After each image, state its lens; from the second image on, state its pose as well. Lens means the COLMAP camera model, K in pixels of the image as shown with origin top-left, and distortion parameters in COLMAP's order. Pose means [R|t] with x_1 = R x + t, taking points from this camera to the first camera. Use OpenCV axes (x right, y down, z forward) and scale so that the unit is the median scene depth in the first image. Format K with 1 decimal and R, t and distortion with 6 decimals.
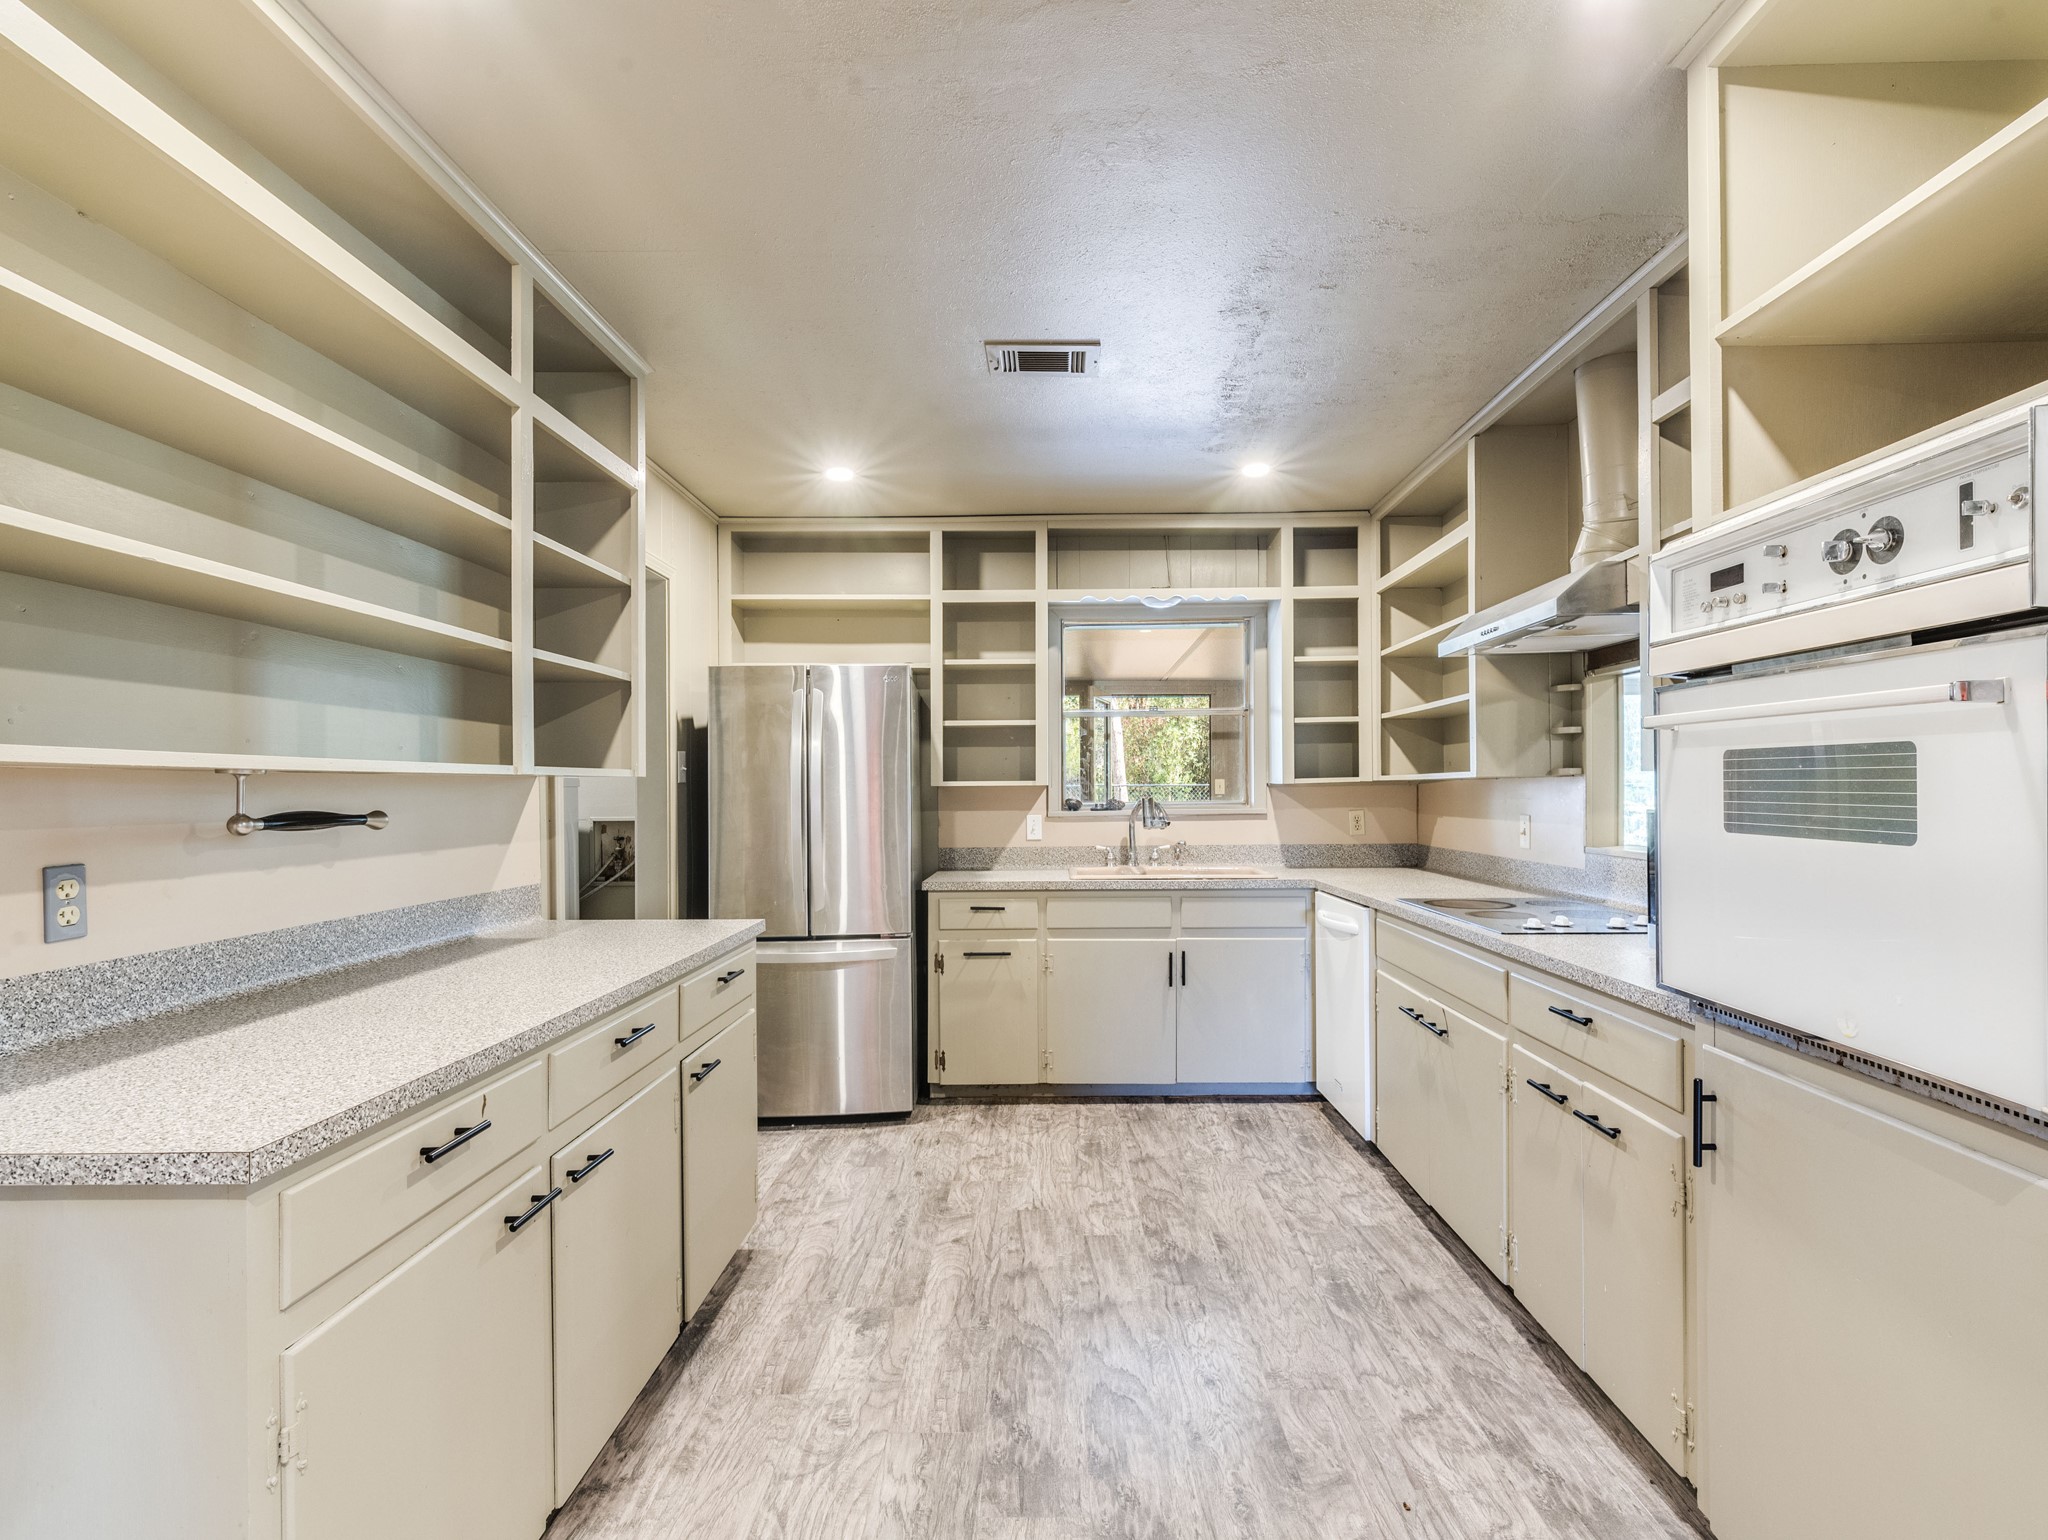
lens RADIAL K [[1055.3, 0, 1024.0], [0, 1055.3, 770.0], [0, 0, 1]] dist [0.000710, 0.000582]
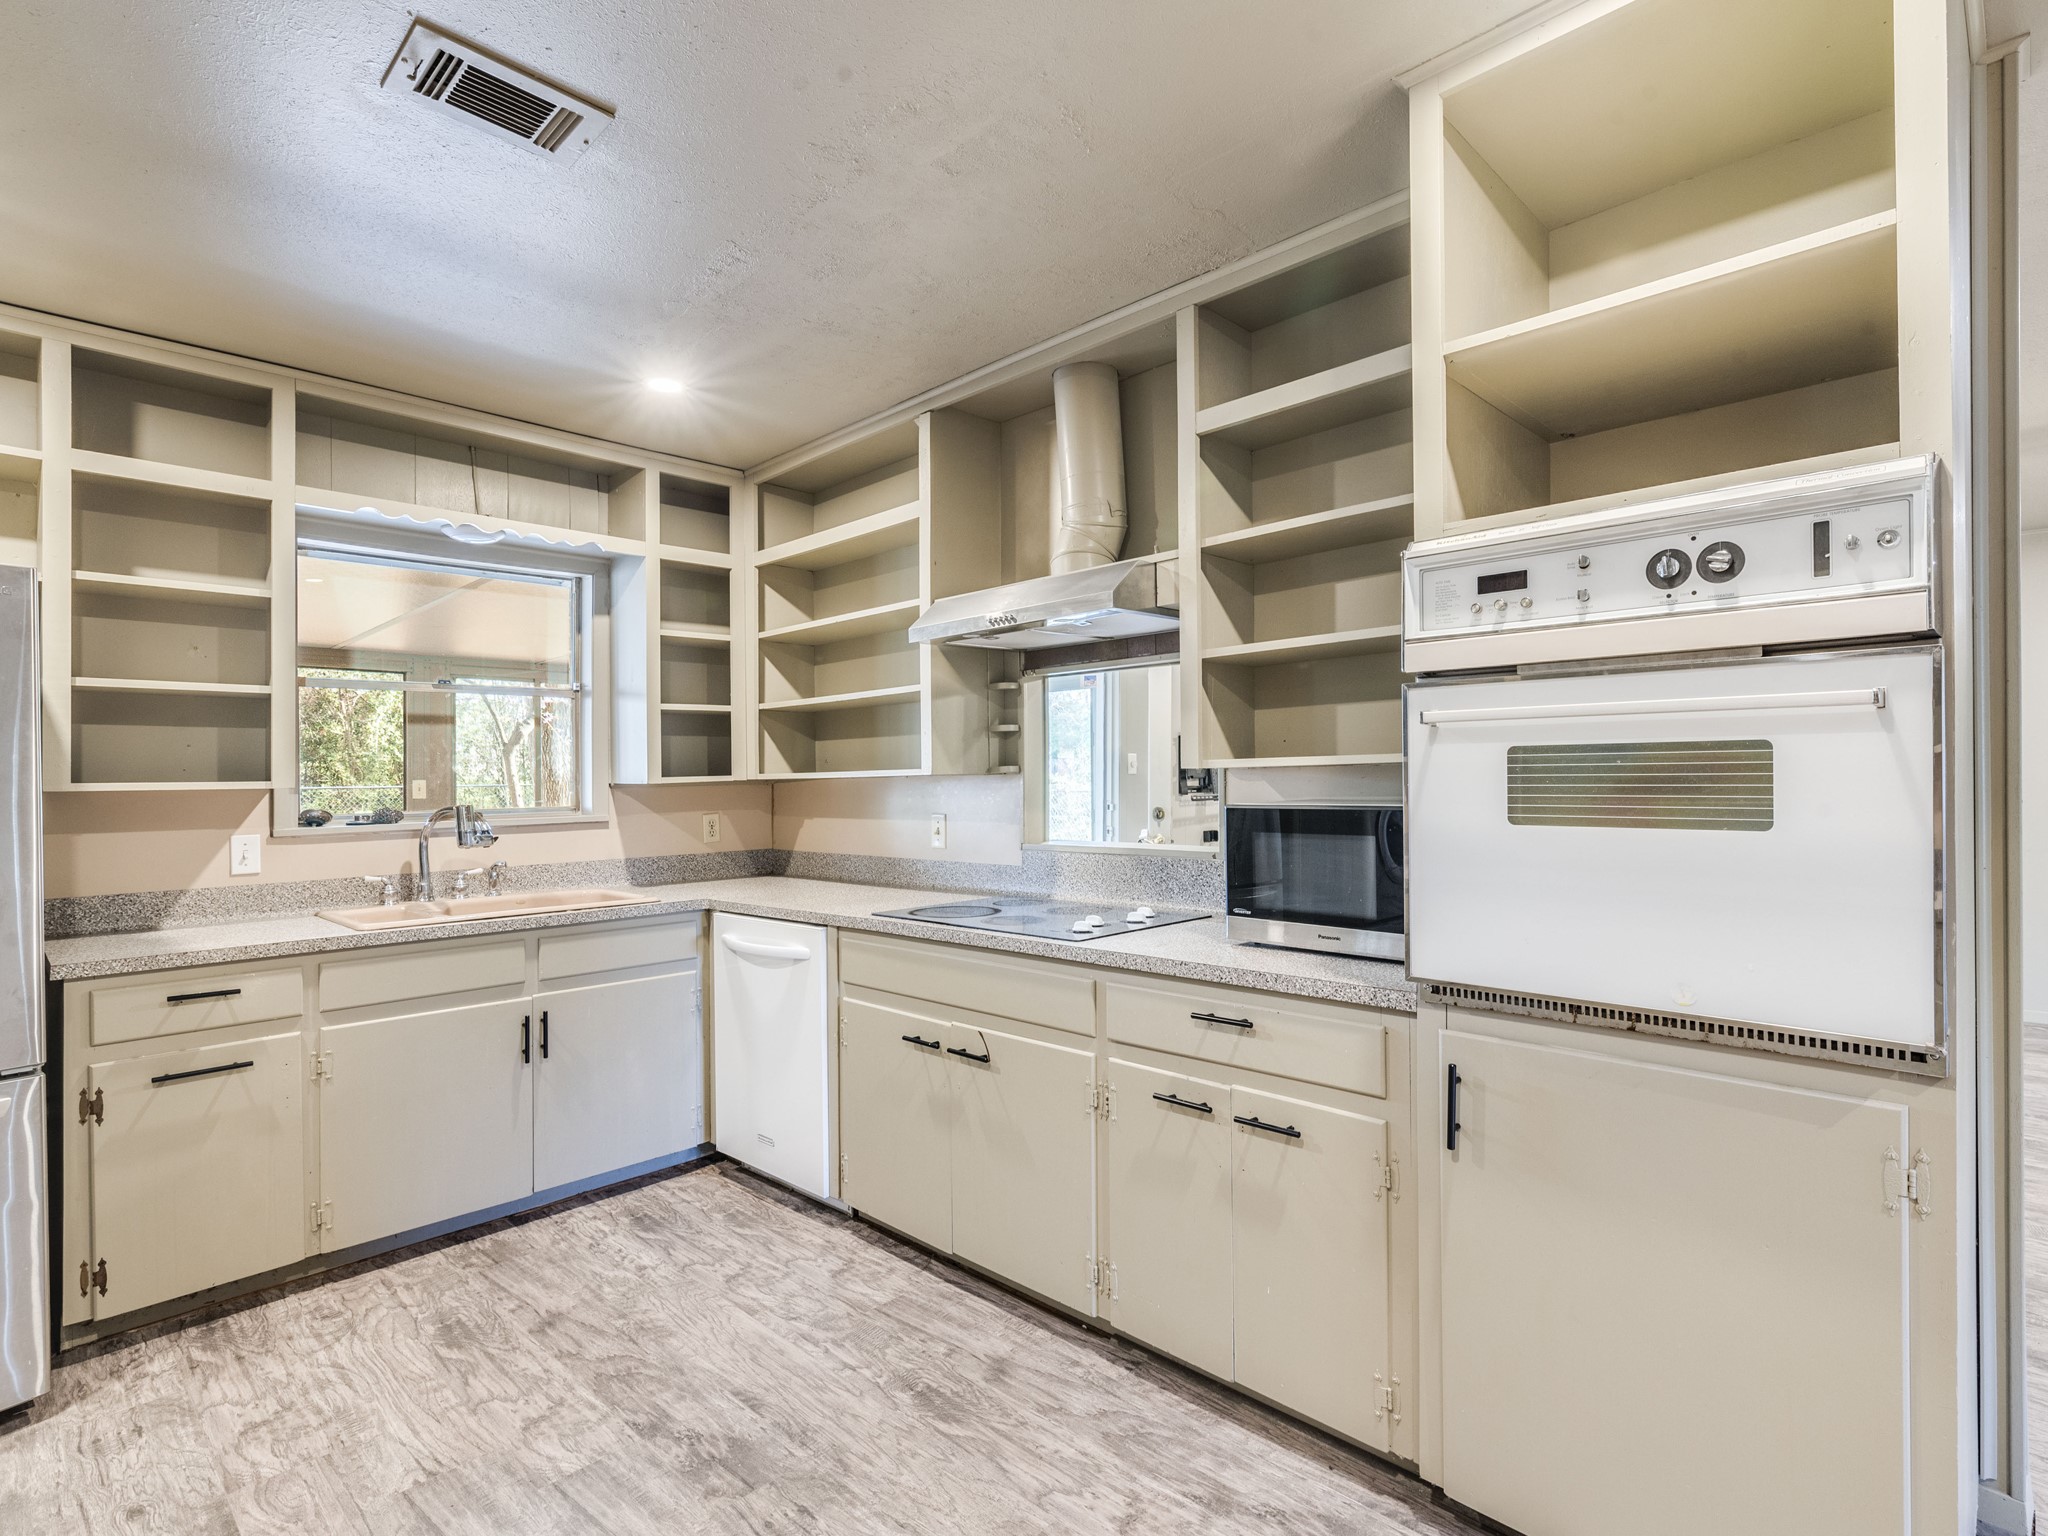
lens RADIAL K [[1044.8, 0, 1068.8], [0, 1044.8, 767.4], [0, 0, 1]] dist [0.000686, -0.000753]
pose [[0.665650, 0.005862, 0.746241, -0.182631], [-0.003571, 0.999983, -0.004670, 0.003790], [-0.746256, 0.000443, 0.665659, 0.290894]]
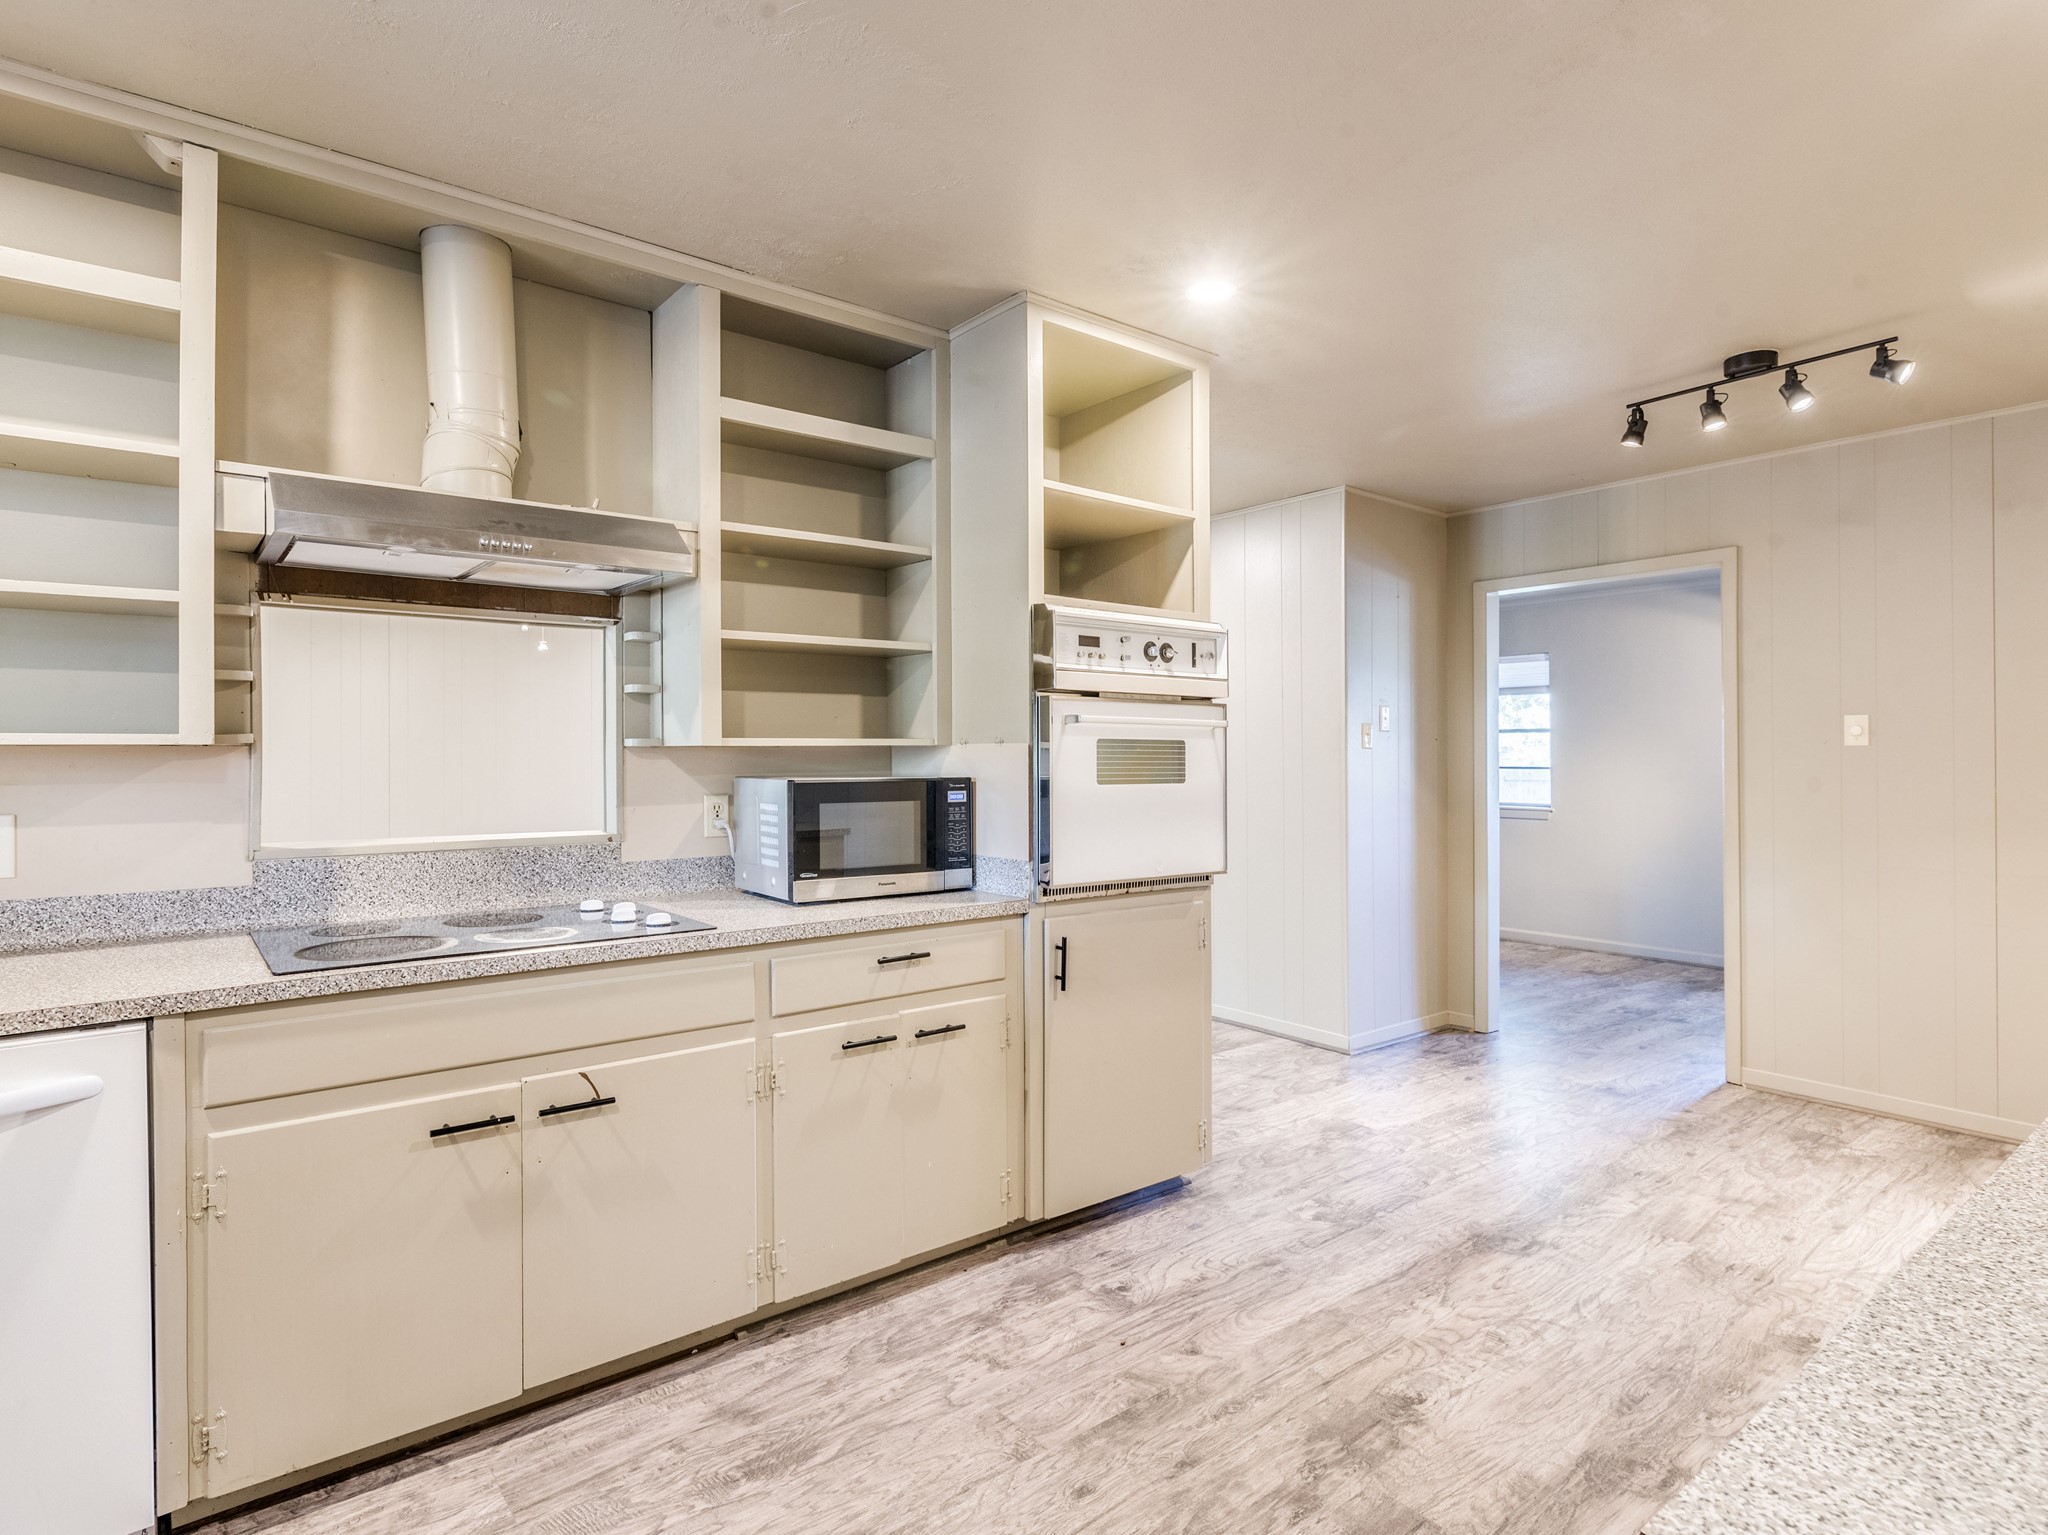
lens RADIAL K [[1031.0, 0, 981.9], [0, 1031.0, 742.2], [0, 0, 1]] dist [-0.000471, 0.000468]
pose [[-0.620079, 0.019937, 0.784286, -0.265817], [-0.007364, 0.999485, -0.031230, 0.019634], [-0.784505, -0.025141, -0.619613, 1.021201]]
